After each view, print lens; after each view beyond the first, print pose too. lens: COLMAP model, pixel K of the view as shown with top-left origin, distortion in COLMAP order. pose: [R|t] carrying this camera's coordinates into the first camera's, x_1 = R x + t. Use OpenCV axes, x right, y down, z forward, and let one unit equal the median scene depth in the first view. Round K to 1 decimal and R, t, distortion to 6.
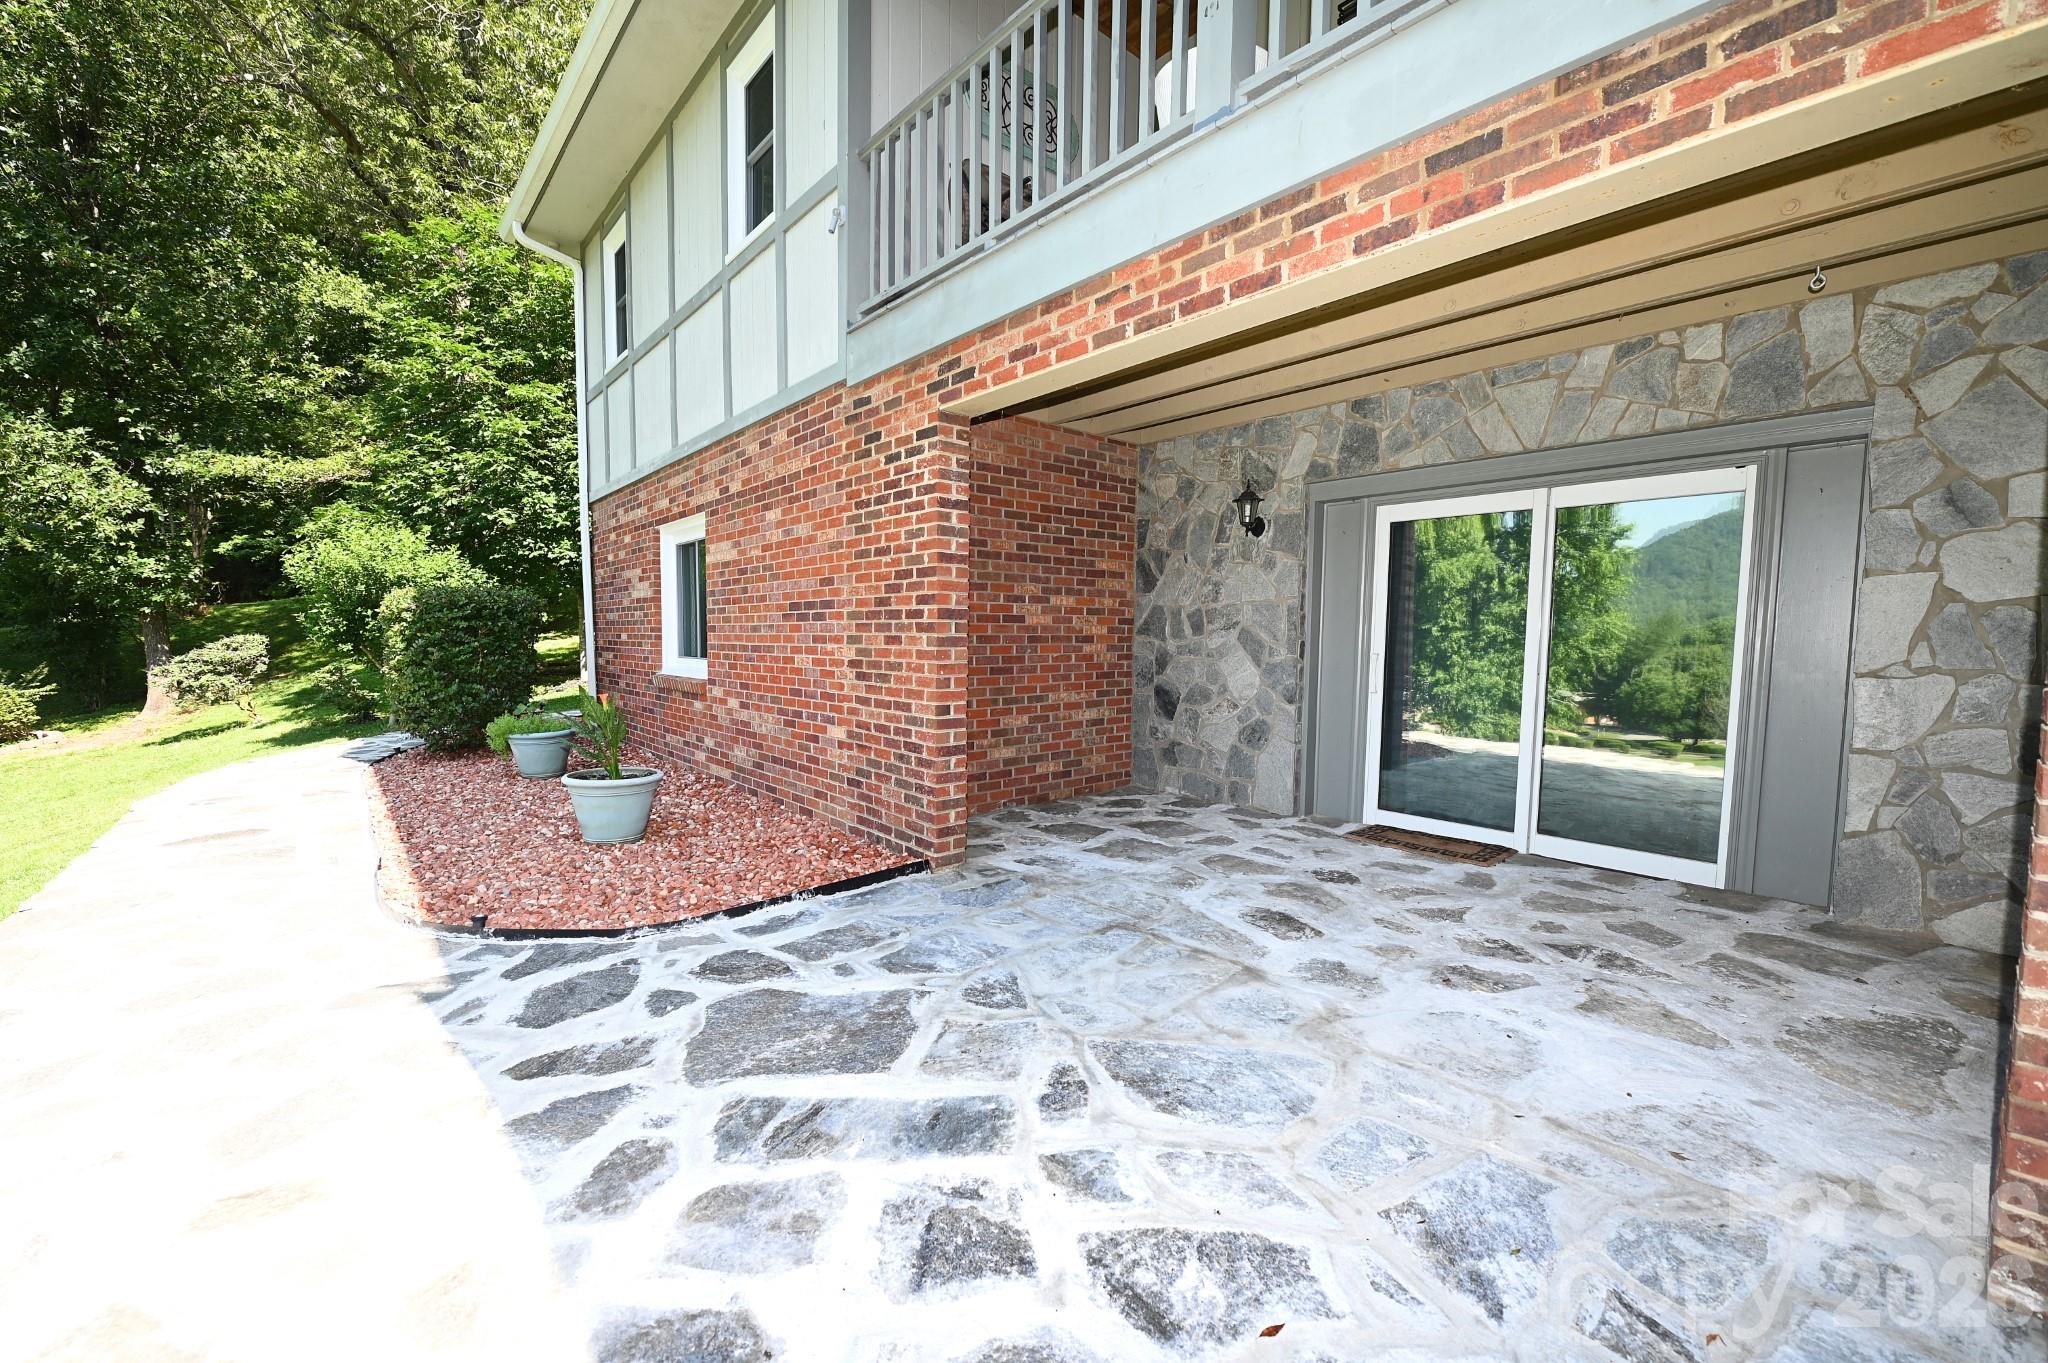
lens RADIAL K [[809.2, 0, 1029.4], [0, 809.2, 689.9], [0, 0, 1]] dist [-0.007297, -0.001279]
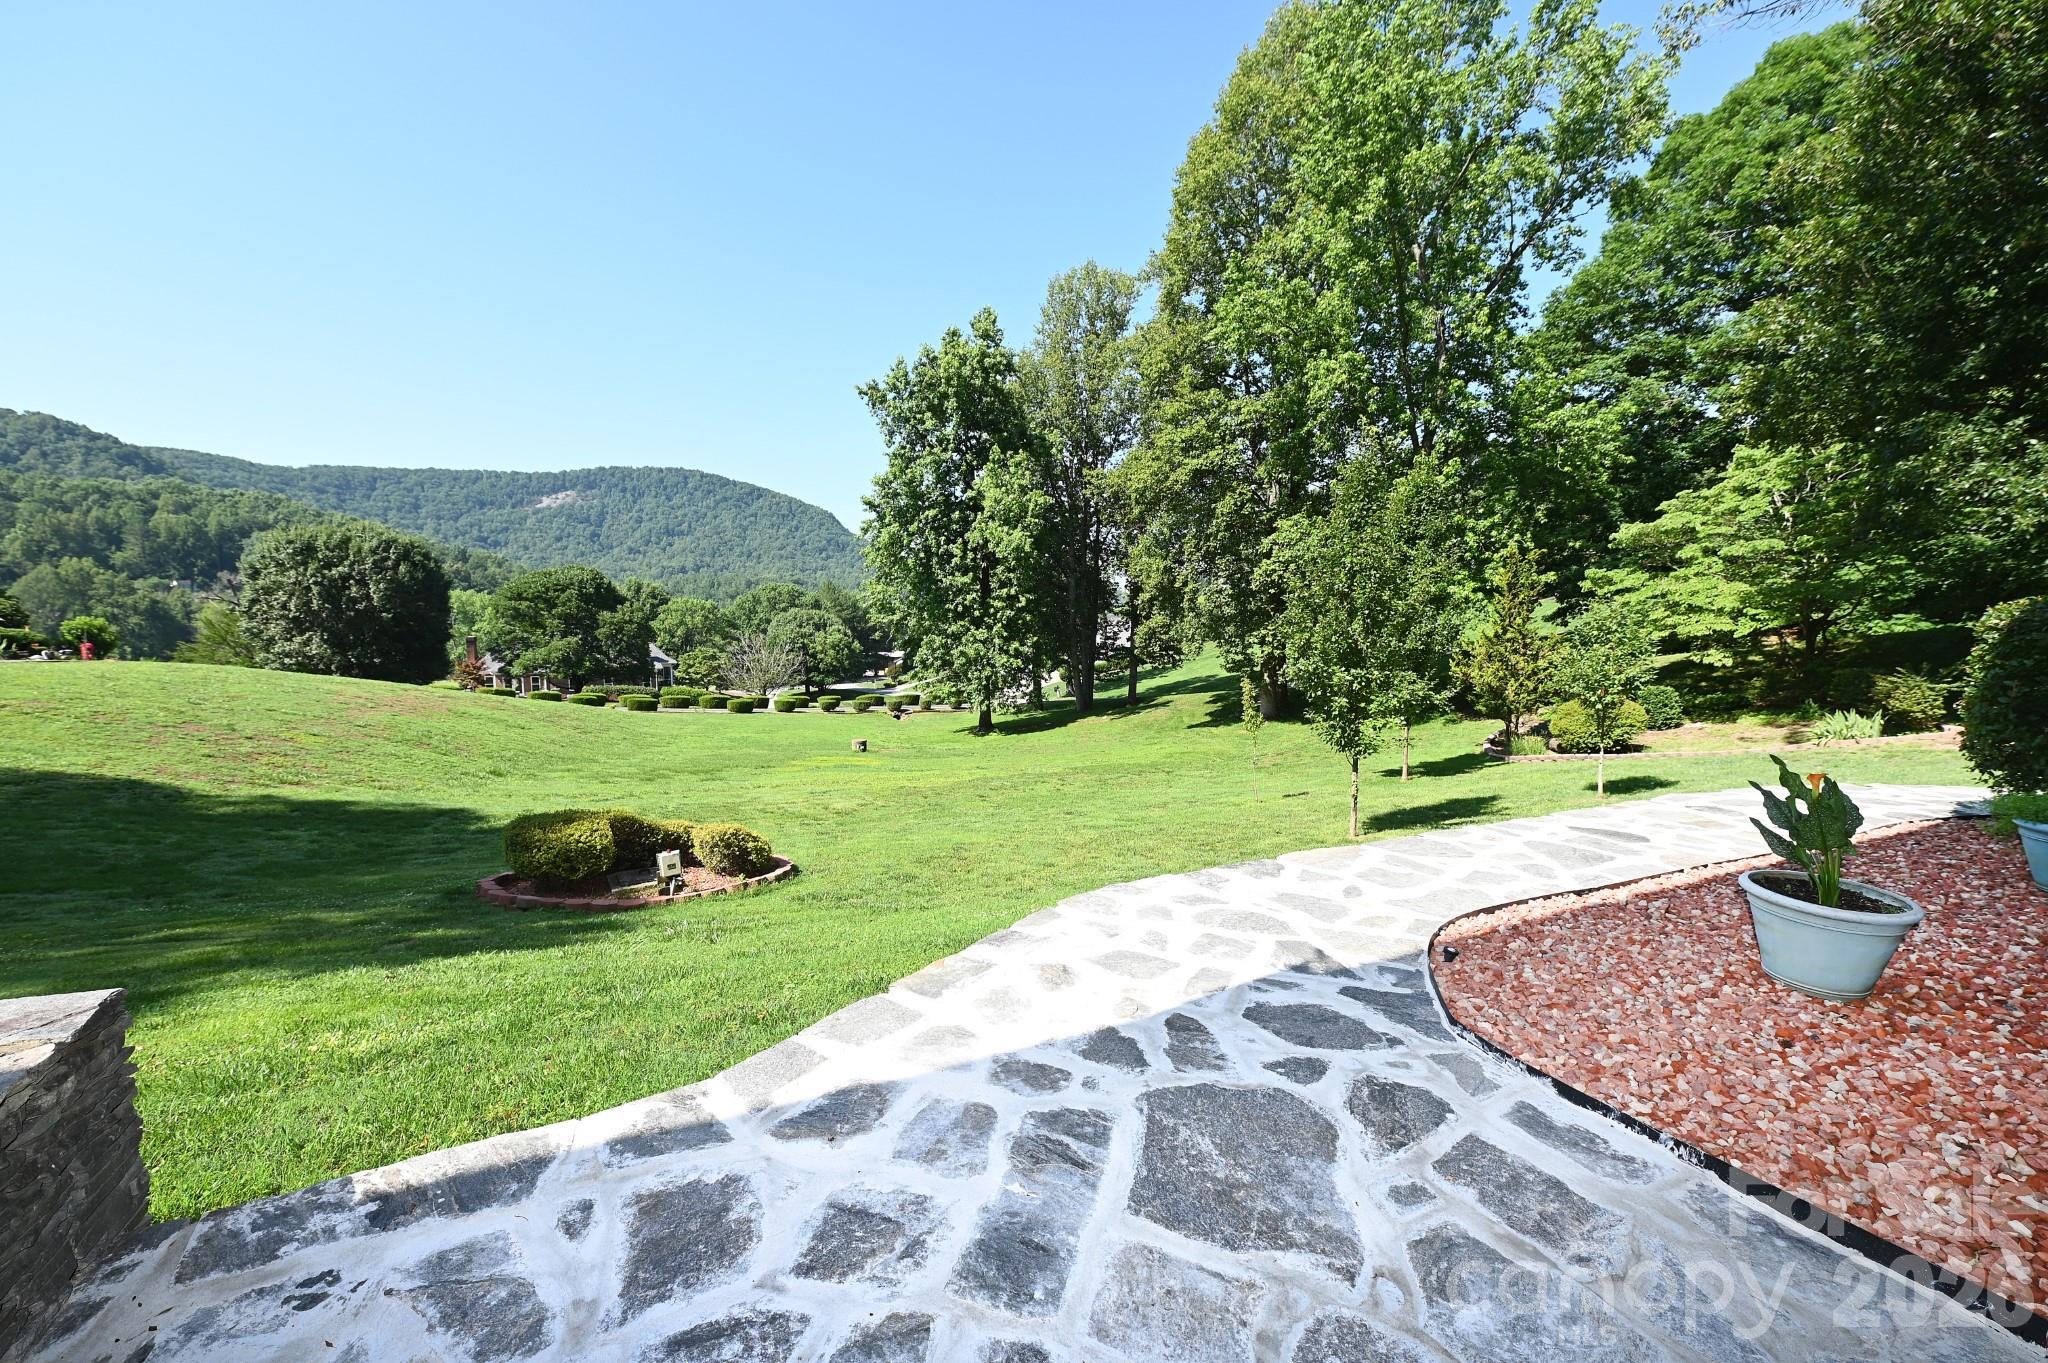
lens RADIAL K [[809.2, 0, 1019.4], [0, 809.2, 682.2], [0, 0, 1]] dist [-0.007297, -0.001279]
pose [[-0.295507, 0.078633, -0.952099, 0.576487], [-0.069230, 0.992224, 0.103434, -0.169284], [0.952829, 0.096480, -0.287765, 0.937485]]
